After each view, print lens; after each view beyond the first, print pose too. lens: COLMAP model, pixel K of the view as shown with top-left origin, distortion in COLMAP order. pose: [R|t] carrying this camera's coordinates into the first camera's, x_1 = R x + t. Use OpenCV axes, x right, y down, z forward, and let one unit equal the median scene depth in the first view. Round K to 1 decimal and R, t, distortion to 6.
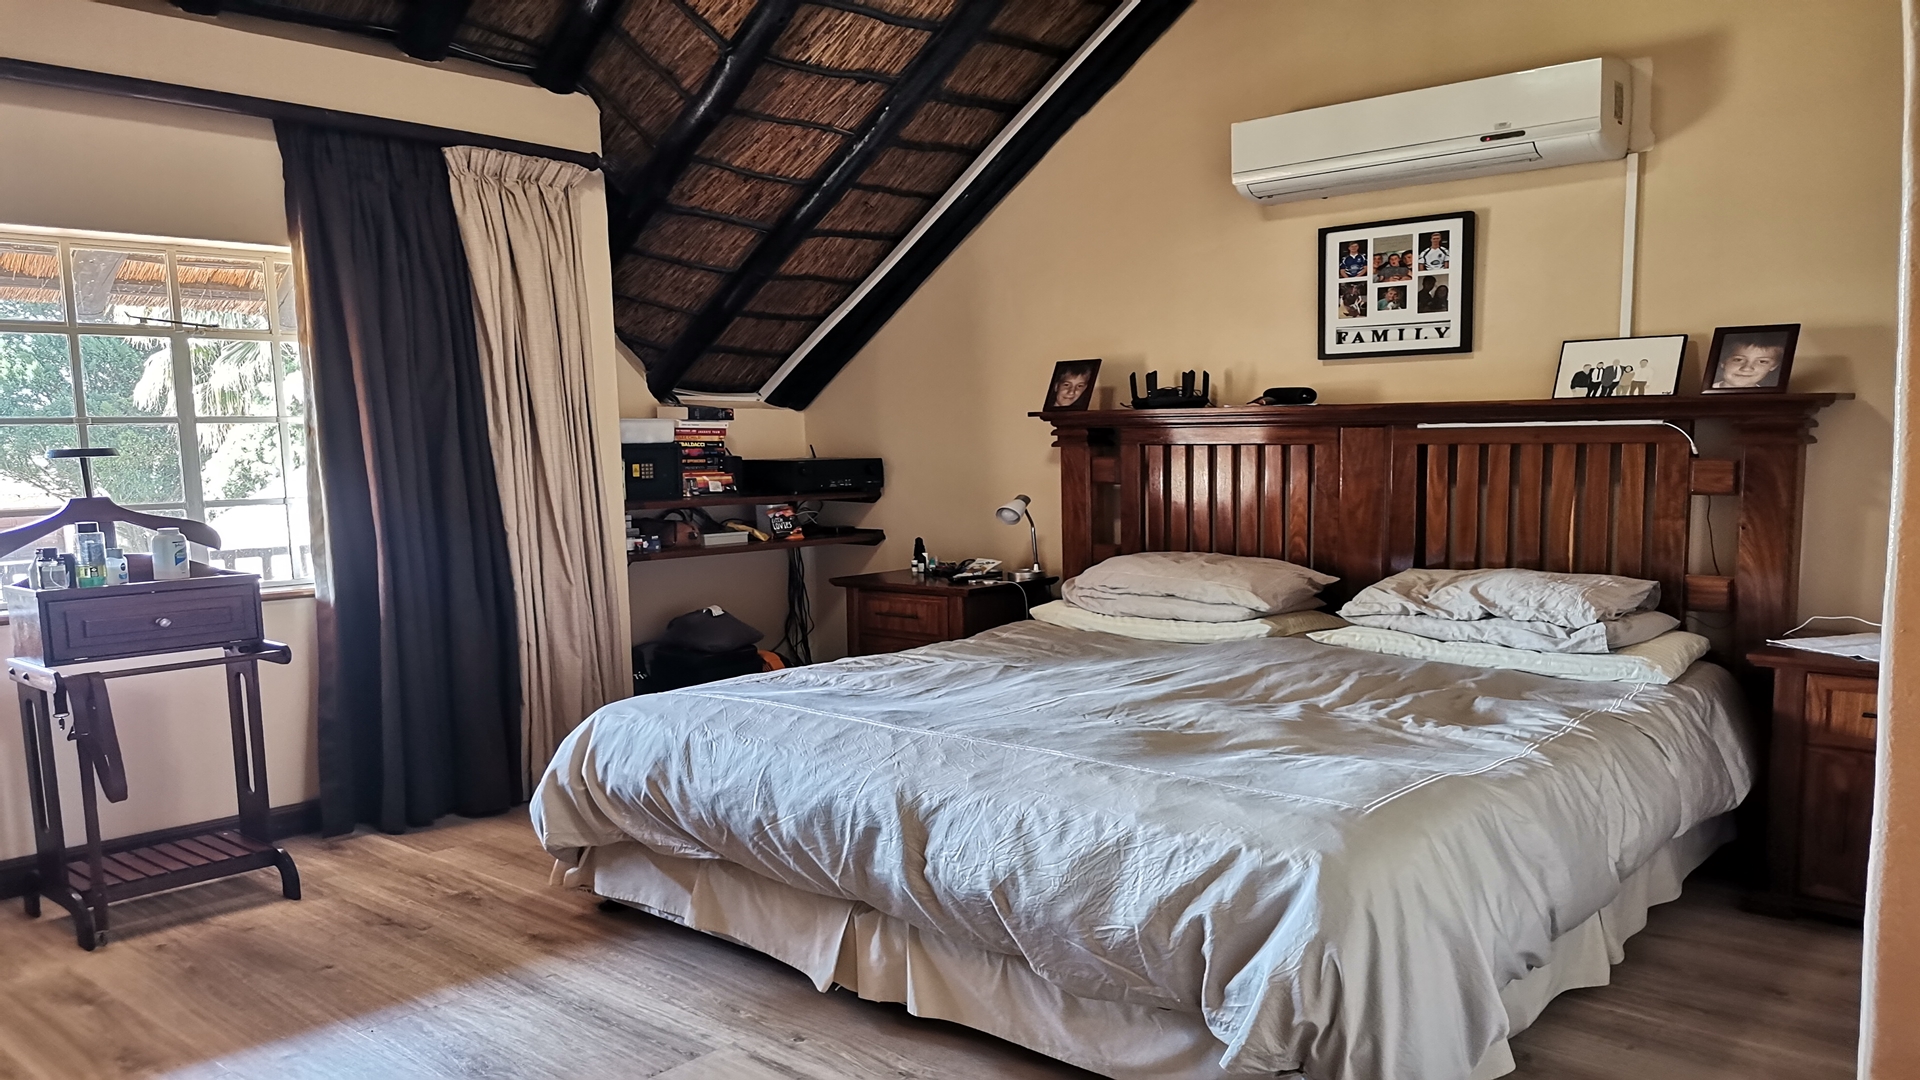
lens RADIAL K [[1441.3, 0, 957.9], [0, 1441.3, 584.9], [0, 0, 1]] dist [0.127717, -0.175359]
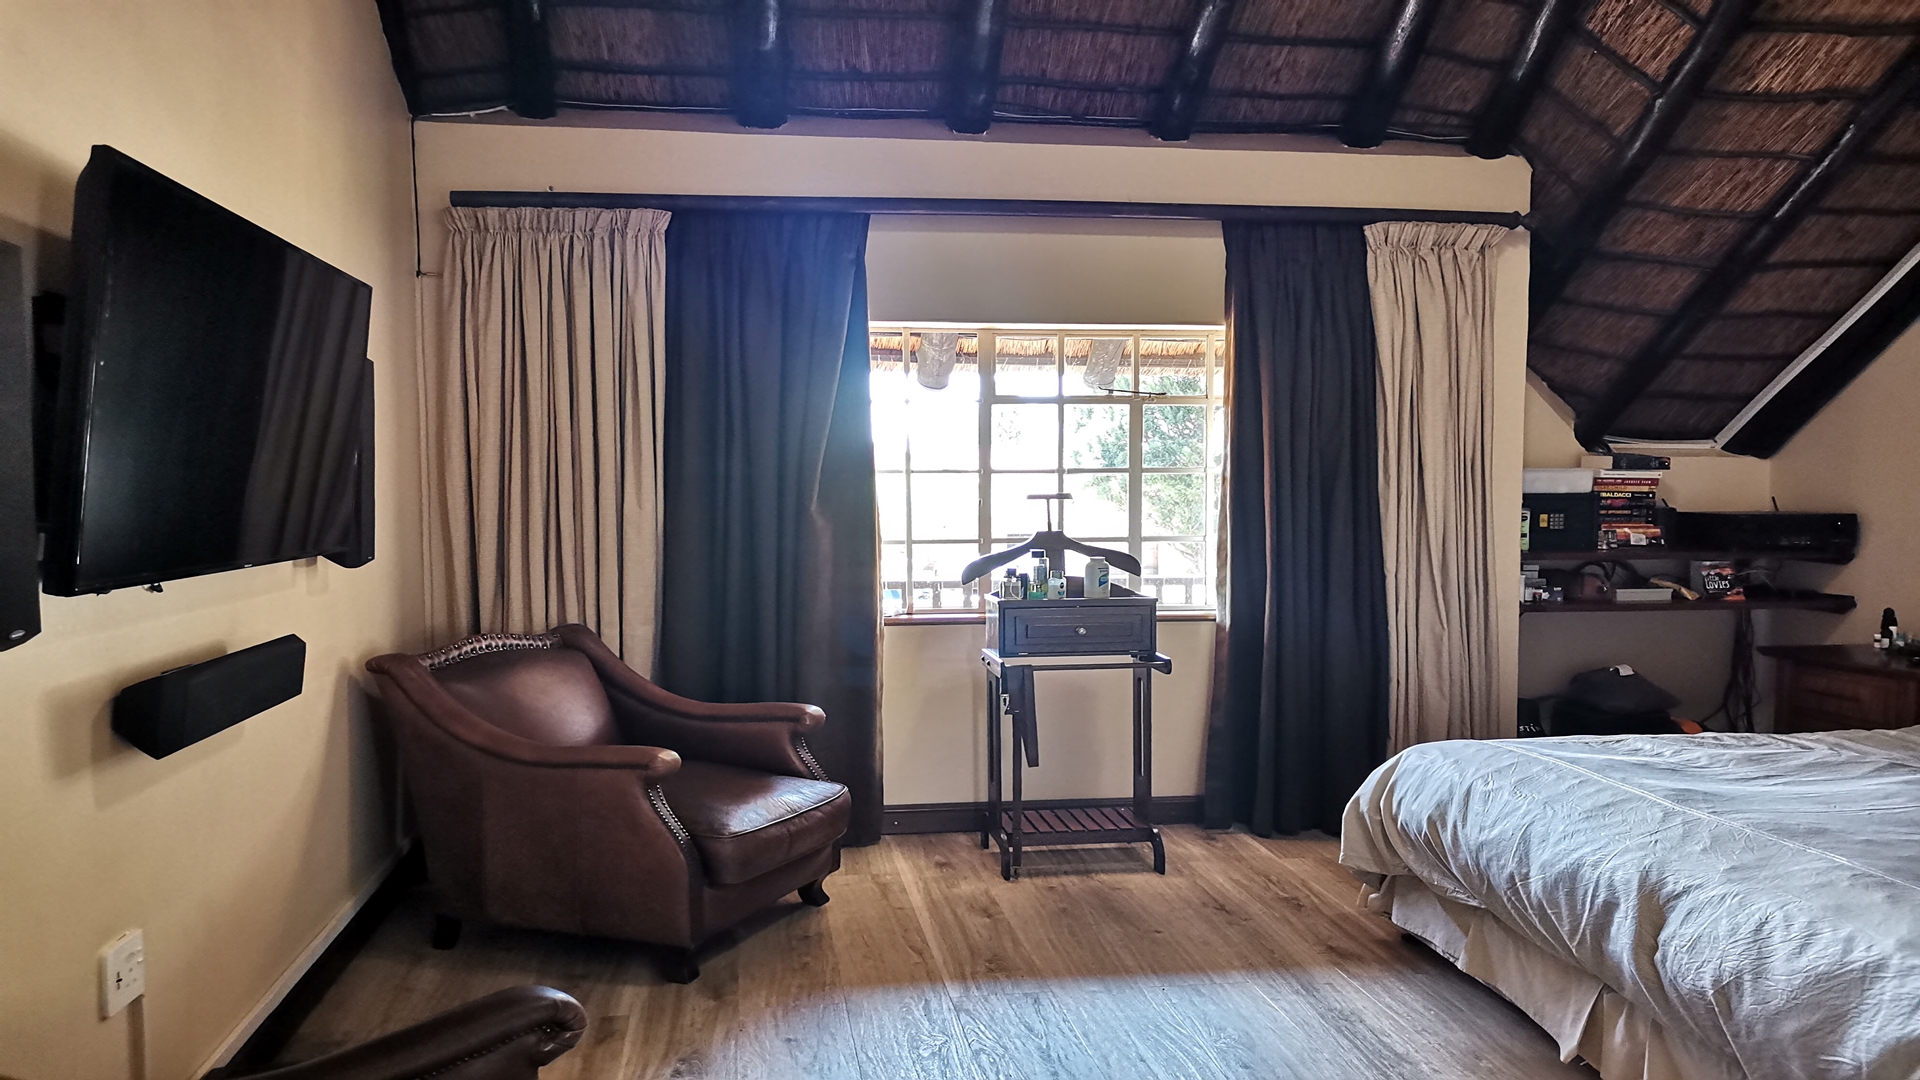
lens RADIAL K [[1436.7, 0, 960.0], [0, 1436.7, 540.0], [0, 0, 1]] dist [0.082732, -0.092597]
pose [[0.778206, 0.040763, -0.626684, 0.127071], [-0.077353, 0.996514, -0.031237, -0.005256], [0.623227, 0.072785, 0.778647, -0.026661]]
